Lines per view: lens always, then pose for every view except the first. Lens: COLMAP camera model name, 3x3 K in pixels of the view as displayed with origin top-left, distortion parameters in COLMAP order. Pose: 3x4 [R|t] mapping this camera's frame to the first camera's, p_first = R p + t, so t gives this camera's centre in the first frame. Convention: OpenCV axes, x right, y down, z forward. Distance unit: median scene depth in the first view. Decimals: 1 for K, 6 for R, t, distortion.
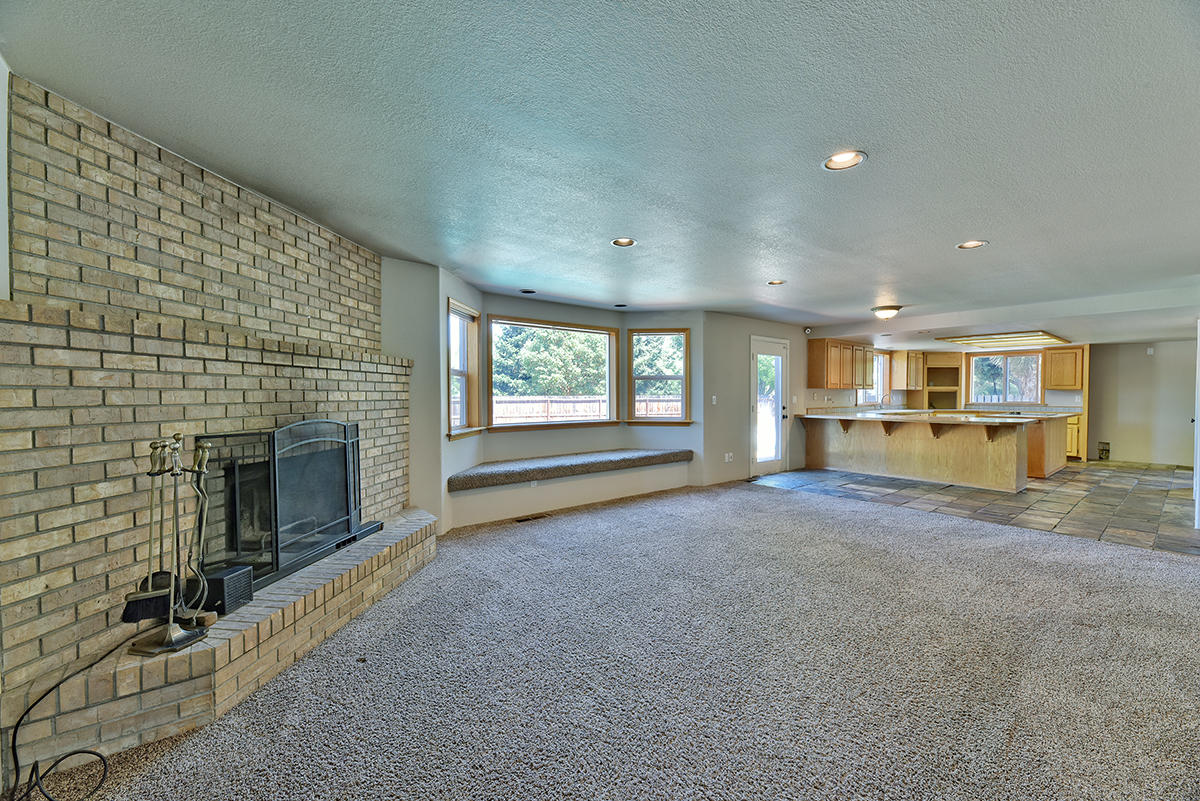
lens RADIAL K [[481.6, 0, 595.5], [0, 481.6, 405.4], [0, 0, 1]] dist [-0.006999, -0.000619]
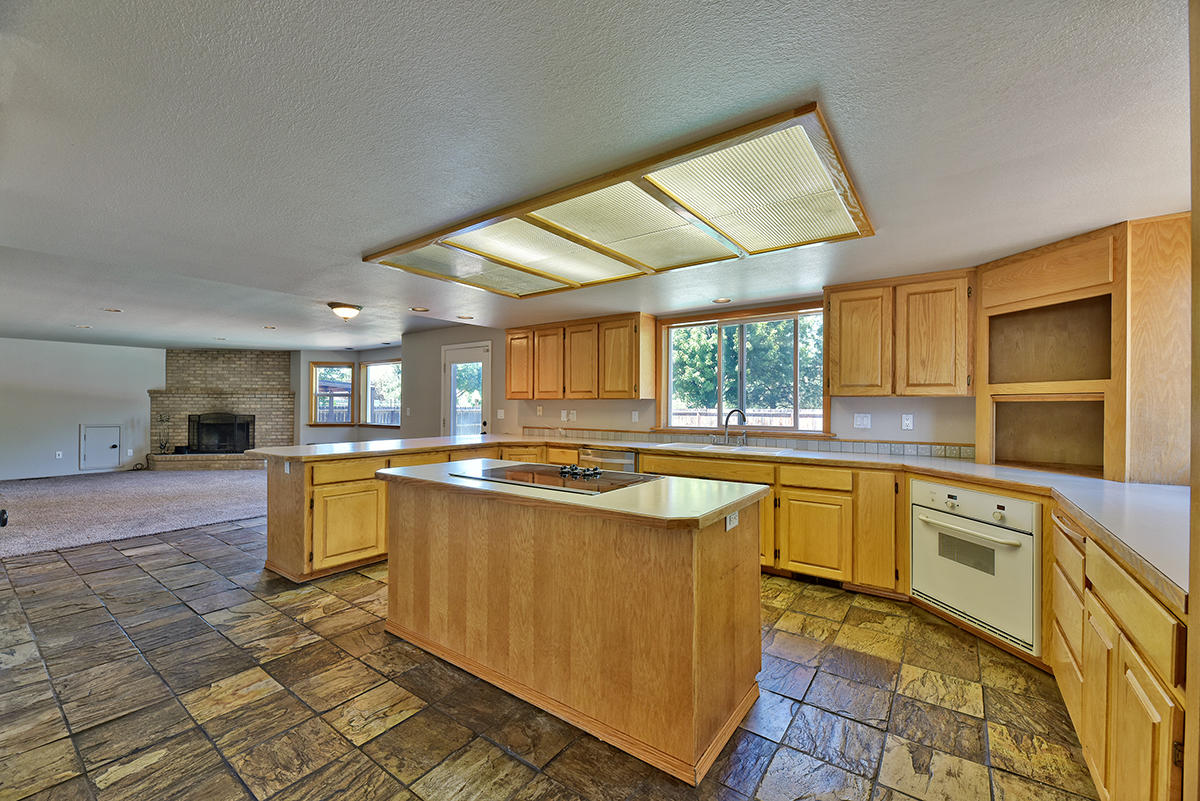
lens RADIAL K [[481.6, 0, 600.9], [0, 481.6, 401.1], [0, 0, 1]] dist [-0.006999, -0.000619]
pose [[0.269120, -0.005642, -0.963090, 0.940522], [-0.024713, 0.999613, -0.012762, -0.020598], [0.962789, 0.027235, 0.268877, 0.732567]]
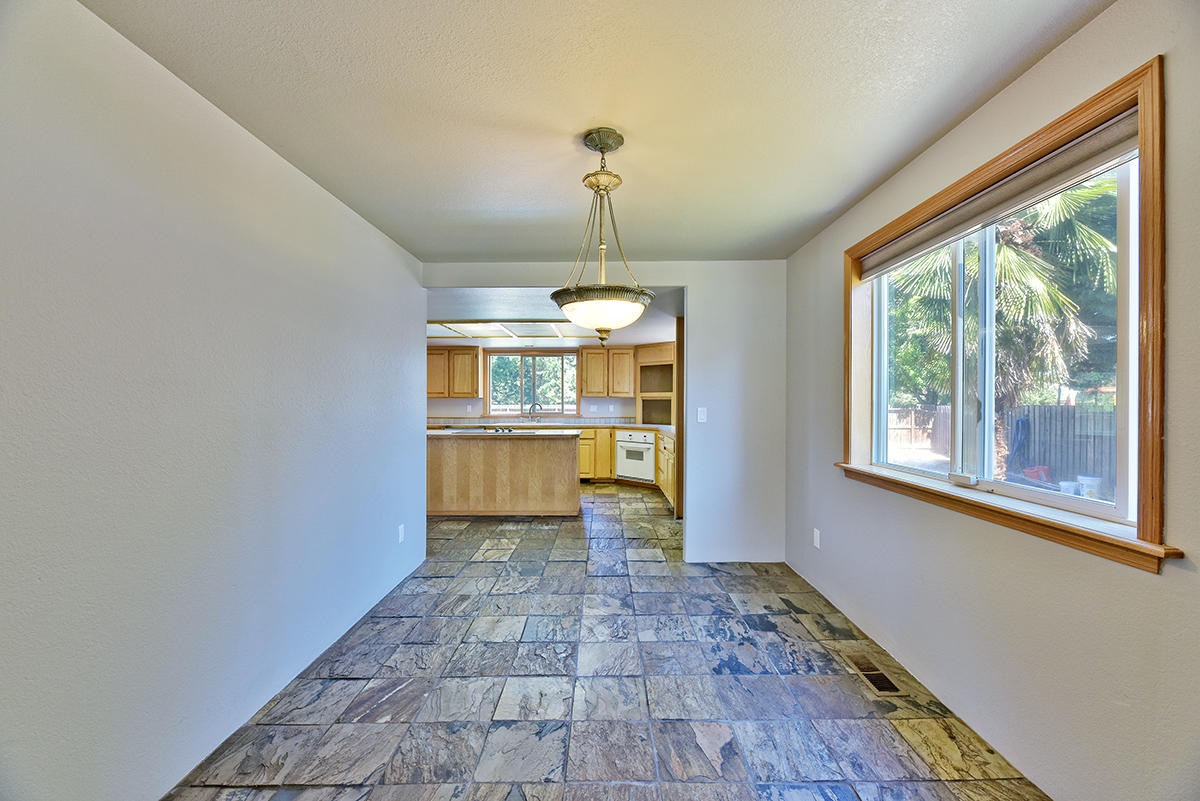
lens RADIAL K [[481.6, 0, 599.3], [0, 481.6, 404.9], [0, 0, 1]] dist [-0.006999, -0.000619]
pose [[0.780313, 0.004570, -0.625373, 1.143094], [-0.014618, 0.999833, -0.010934, -0.012305], [0.625218, 0.017673, 0.780250, 0.411820]]
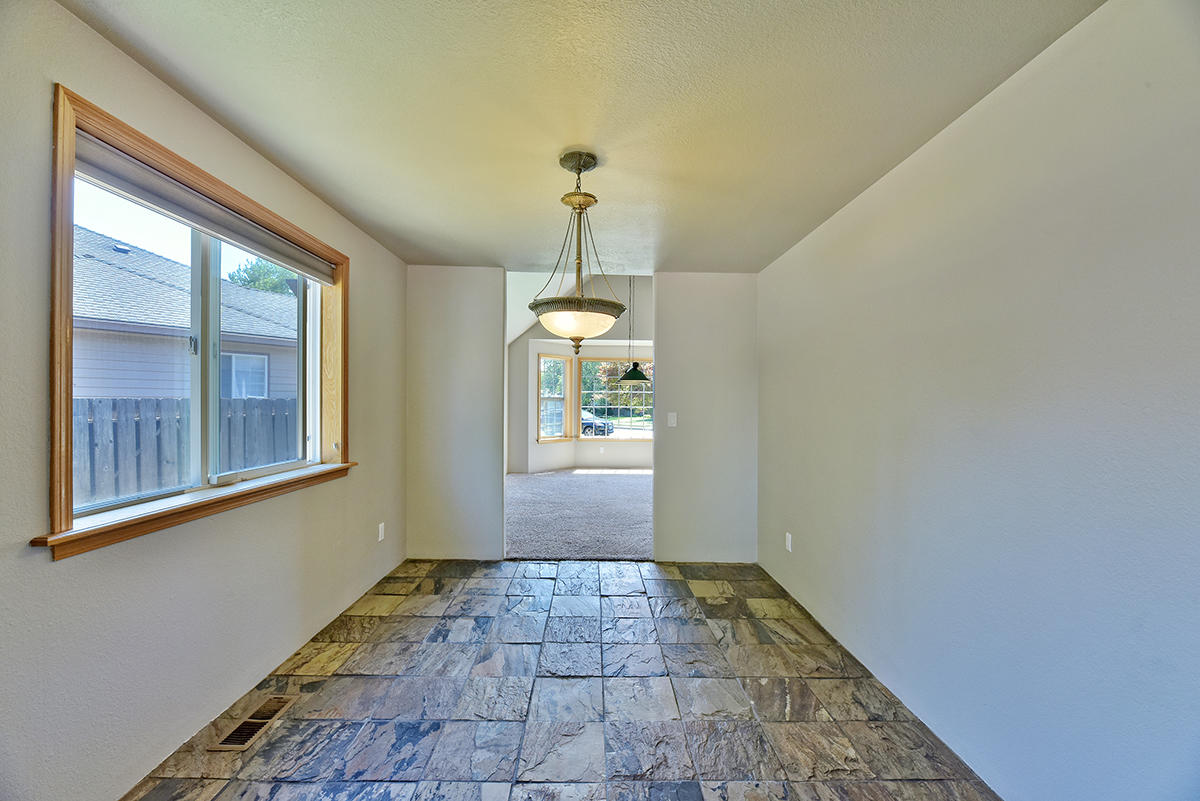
lens RADIAL K [[481.6, 0, 597.9], [0, 481.6, 403.5], [0, 0, 1]] dist [-0.006999, -0.000619]
pose [[-0.794899, -0.004185, 0.606728, 0.884016], [0.006014, 0.999873, 0.014775, -0.019758], [-0.606712, 0.015394, -0.794772, 0.730653]]
